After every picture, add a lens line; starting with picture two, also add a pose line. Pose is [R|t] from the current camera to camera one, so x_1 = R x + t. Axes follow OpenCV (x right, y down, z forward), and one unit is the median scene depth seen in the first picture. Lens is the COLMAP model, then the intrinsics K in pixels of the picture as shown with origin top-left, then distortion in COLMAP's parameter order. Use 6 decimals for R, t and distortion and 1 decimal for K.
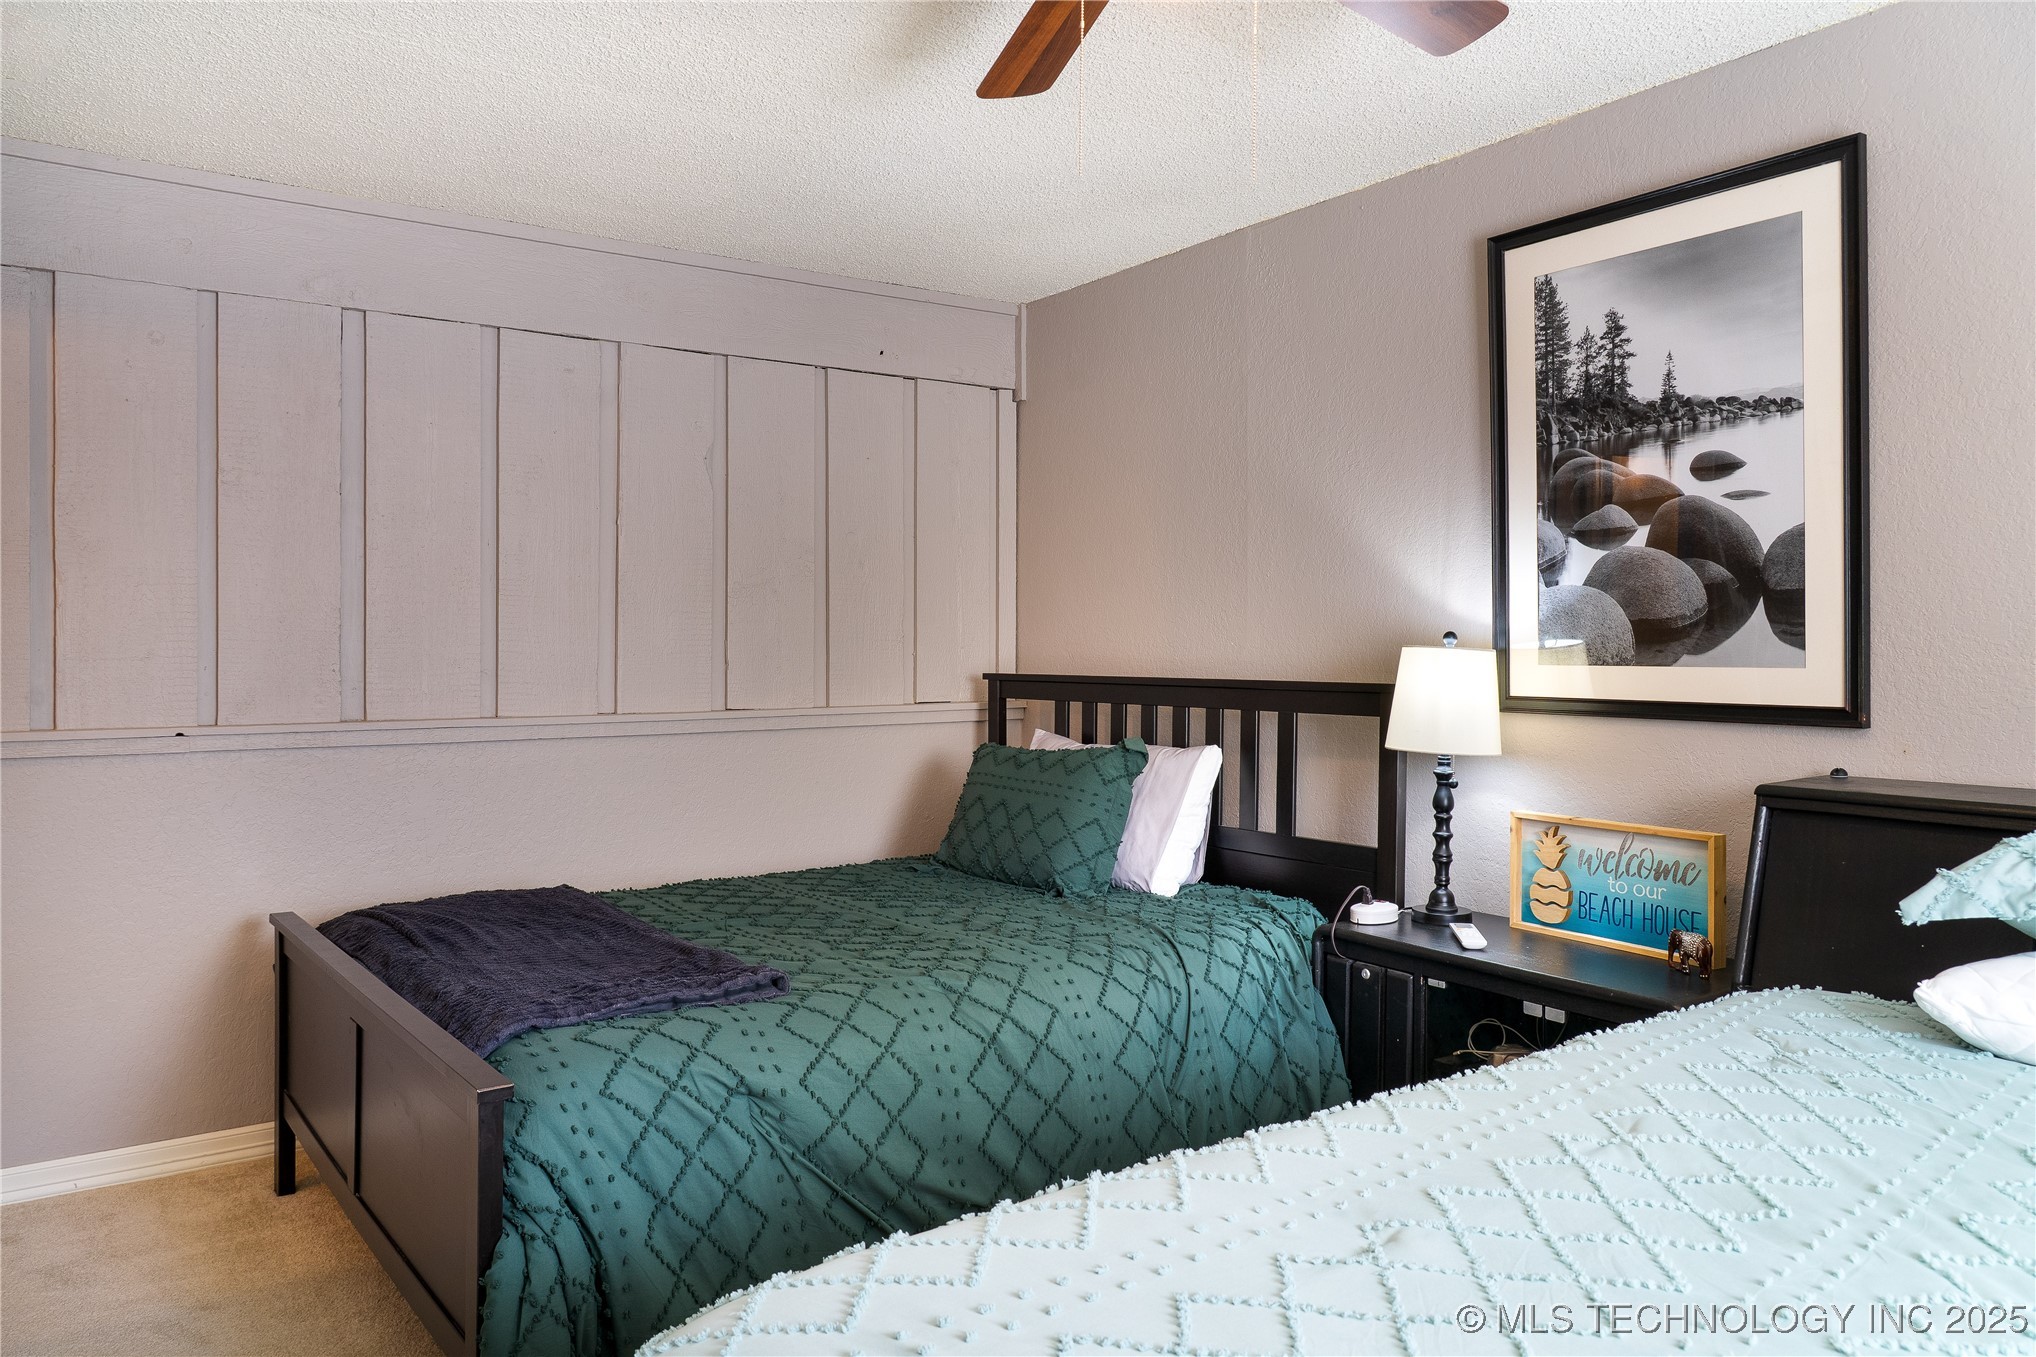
lens RADIAL K [[1404.1, 0, 1017.4], [0, 1404.1, 678.7], [0, 0, 1]] dist [-0.008148, 0.004075]
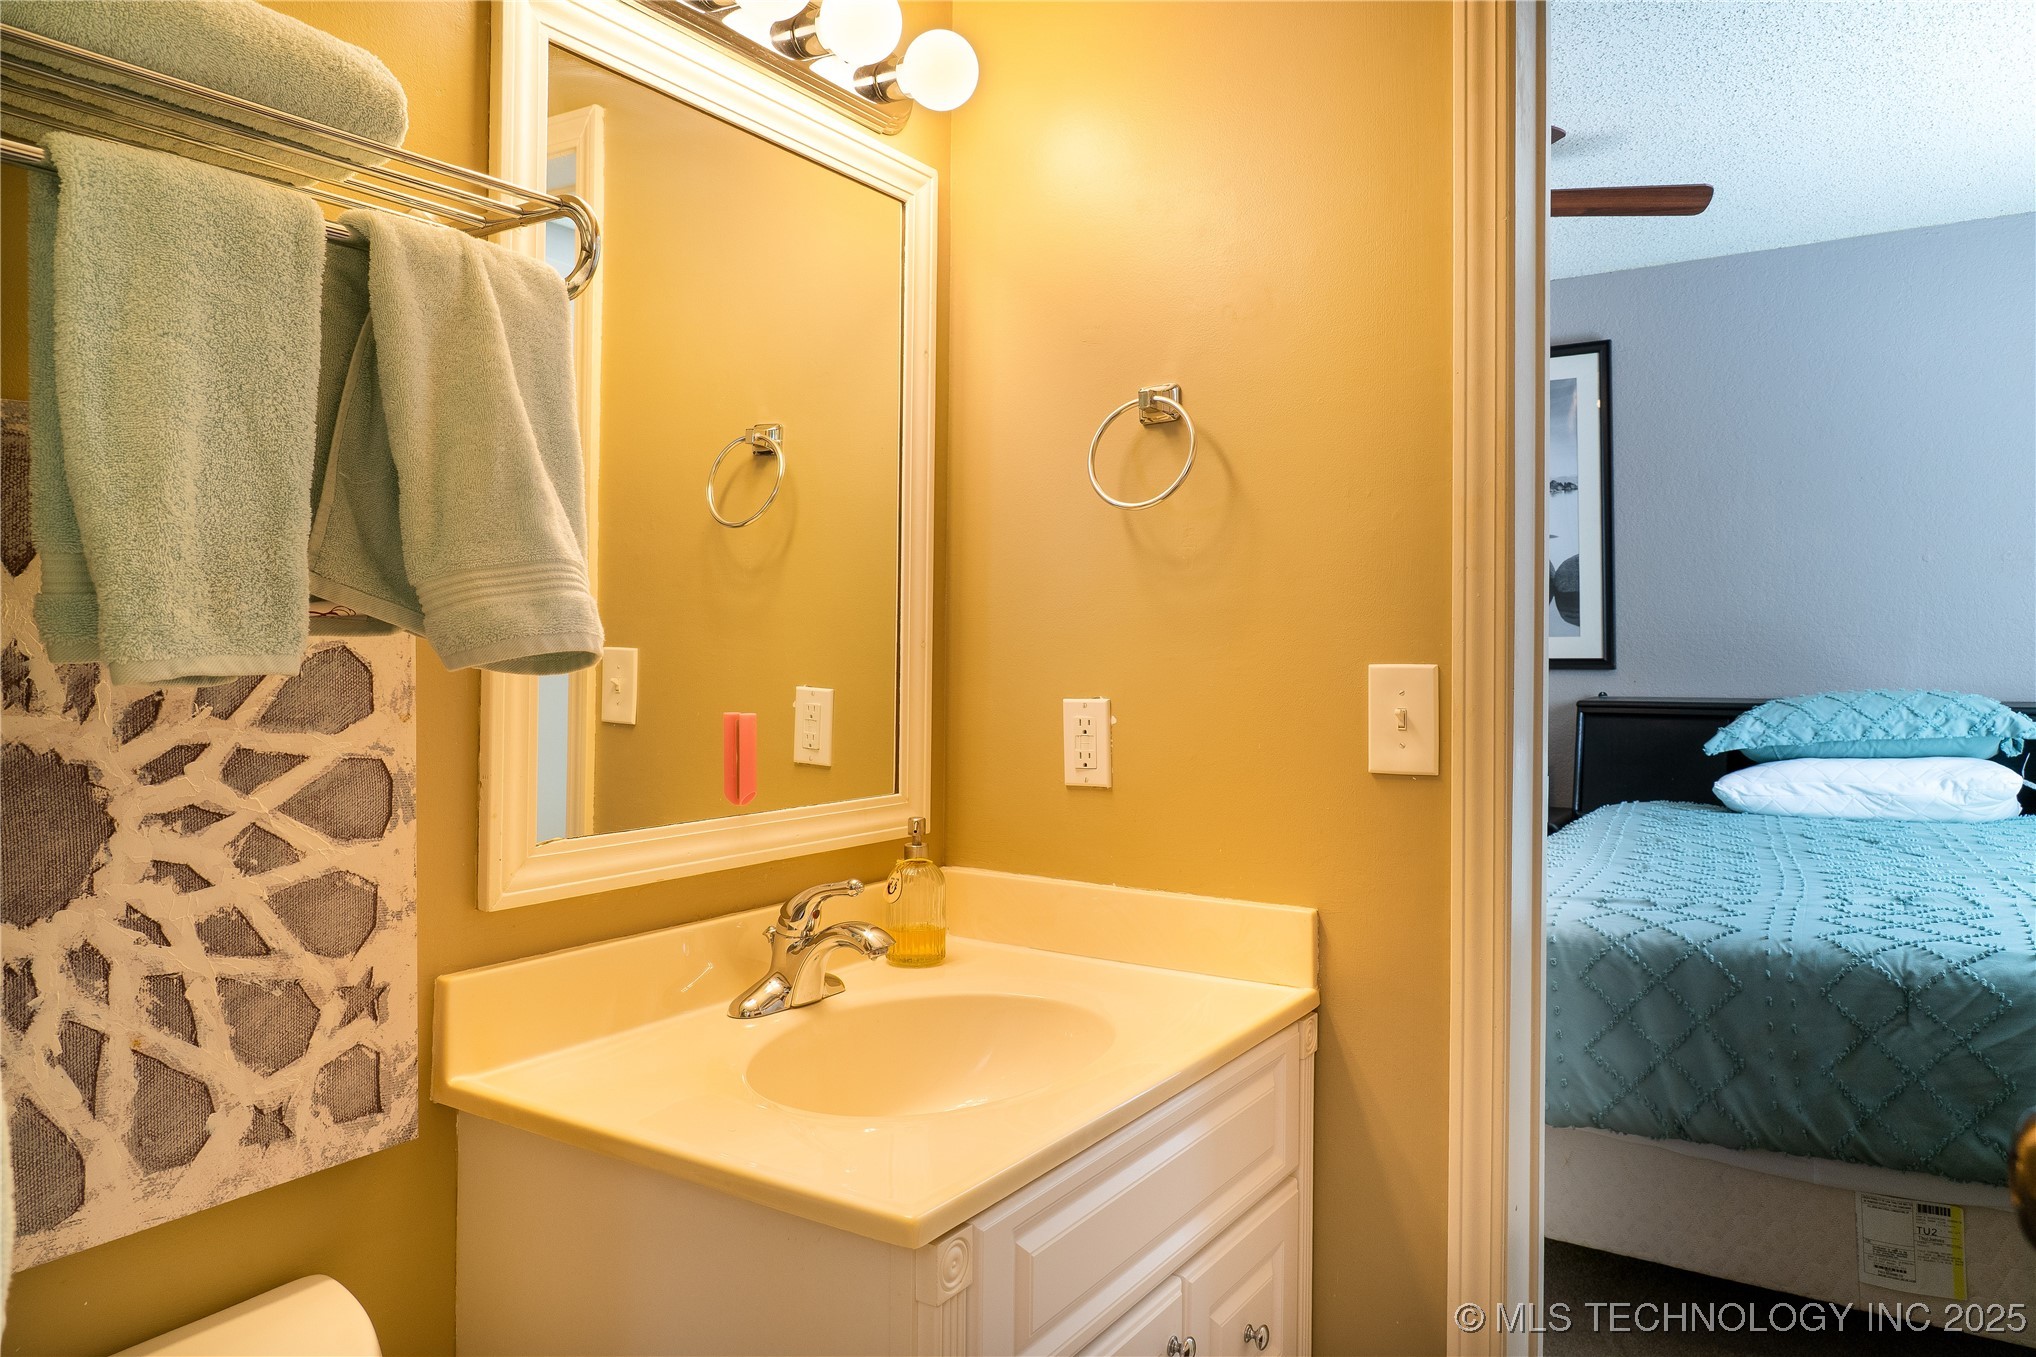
lens RADIAL K [[1404.1, 0, 1020.0], [0, 1404.1, 656.7], [0, 0, 1]] dist [-0.008148, 0.004075]
pose [[0.931631, -0.008646, 0.363302, -0.679511], [0.014600, 0.999800, -0.013644, 0.028992], [-0.363112, 0.018016, 0.931572, -0.355369]]
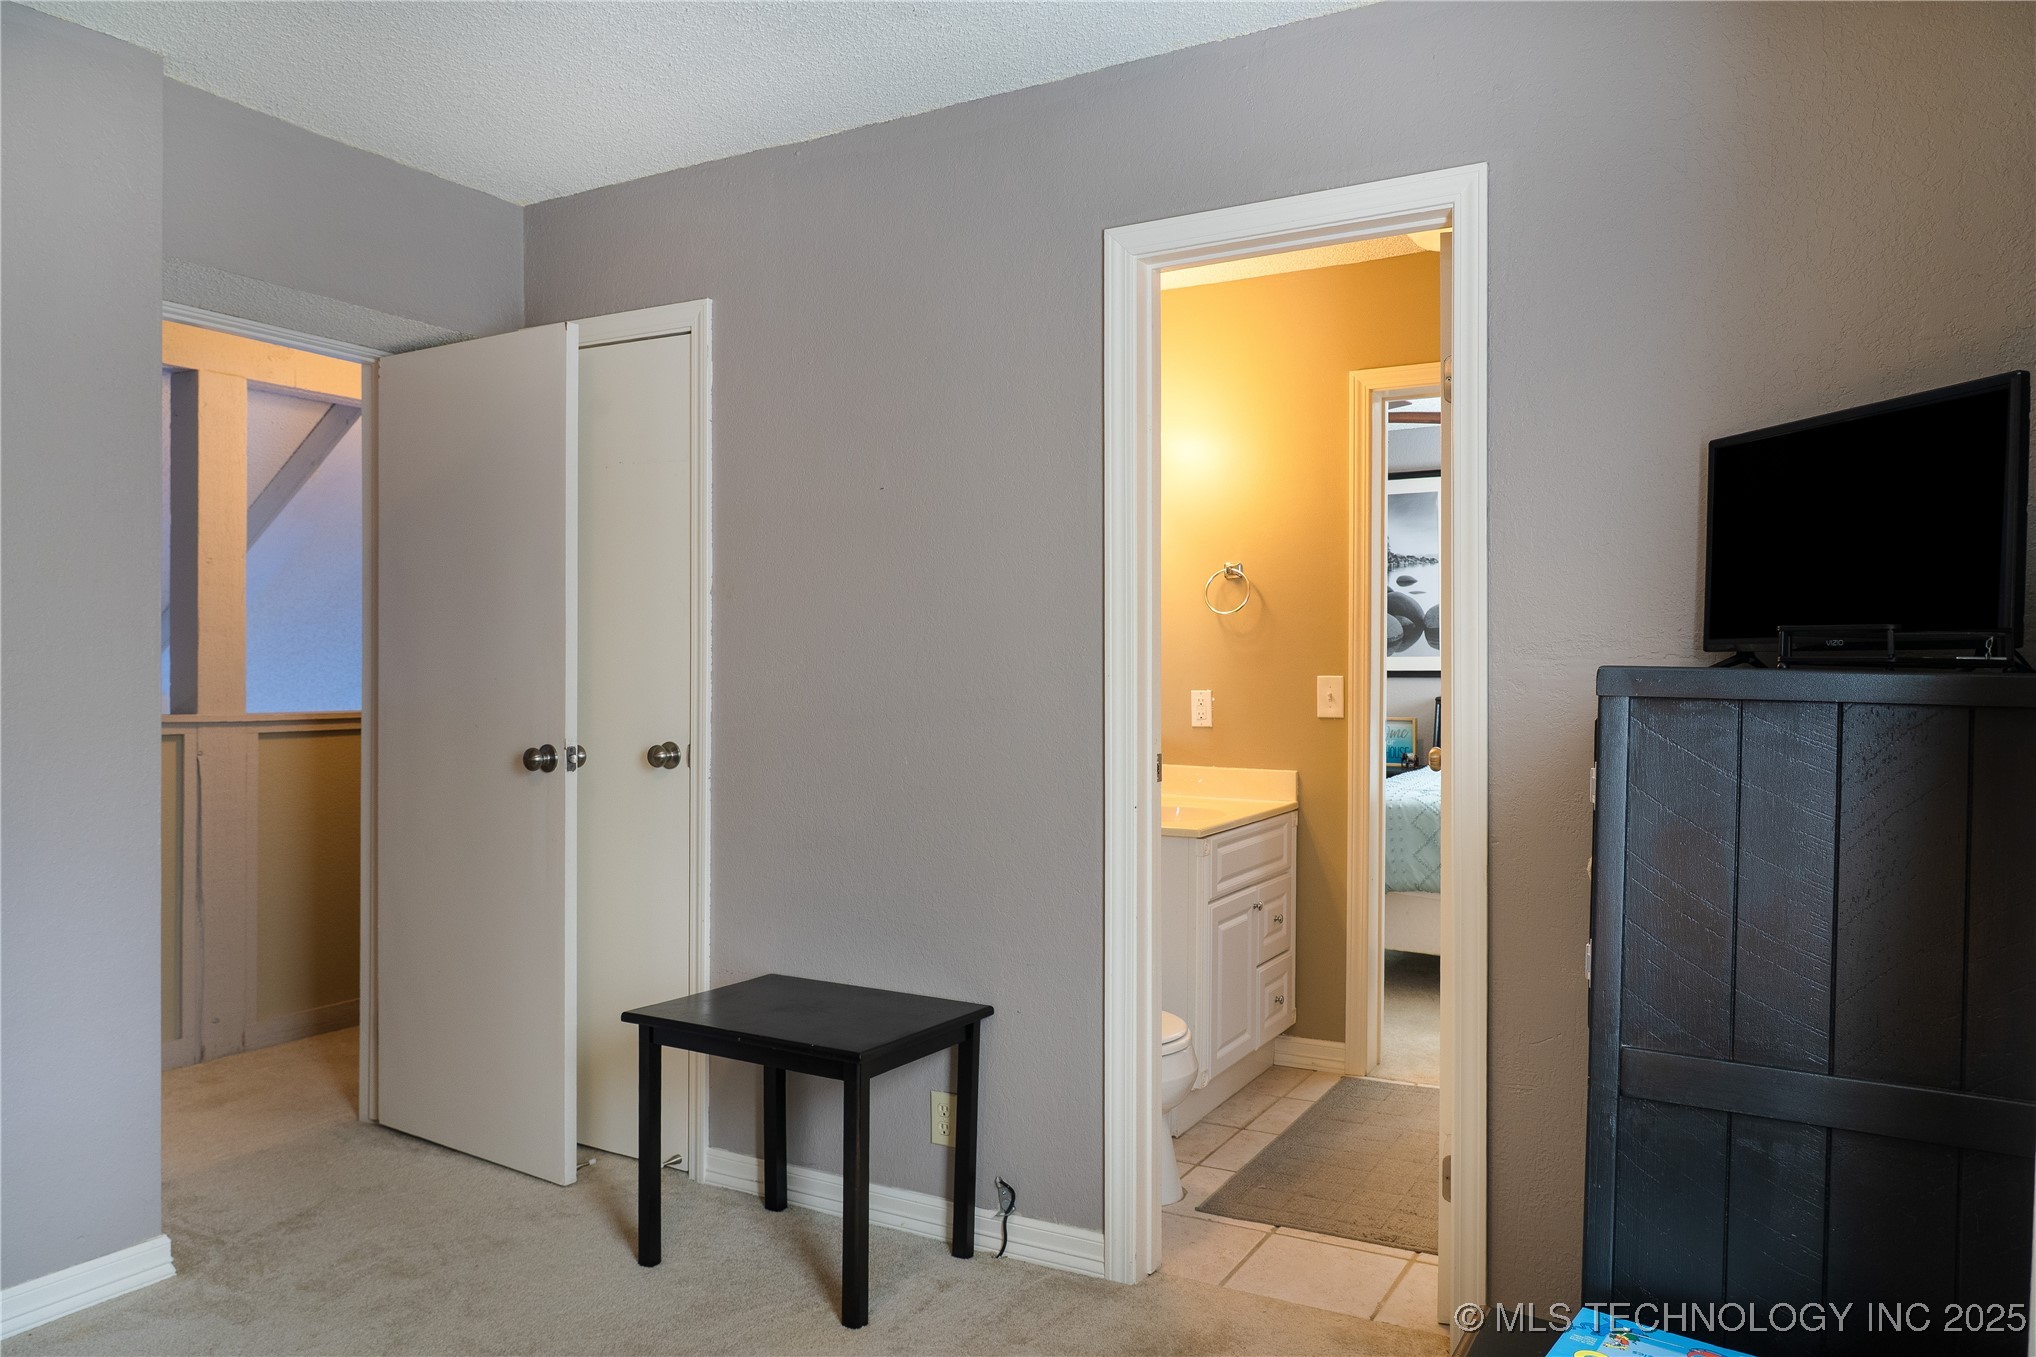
lens RADIAL K [[1404.1, 0, 1017.1], [0, 1404.1, 683.0], [0, 0, 1]] dist [-0.008148, 0.004075]
pose [[0.912084, -0.013796, 0.409772, -1.236180], [0.014739, 0.999891, 0.000858, 0.027534], [-0.409739, 0.005257, 0.912188, -1.096225]]
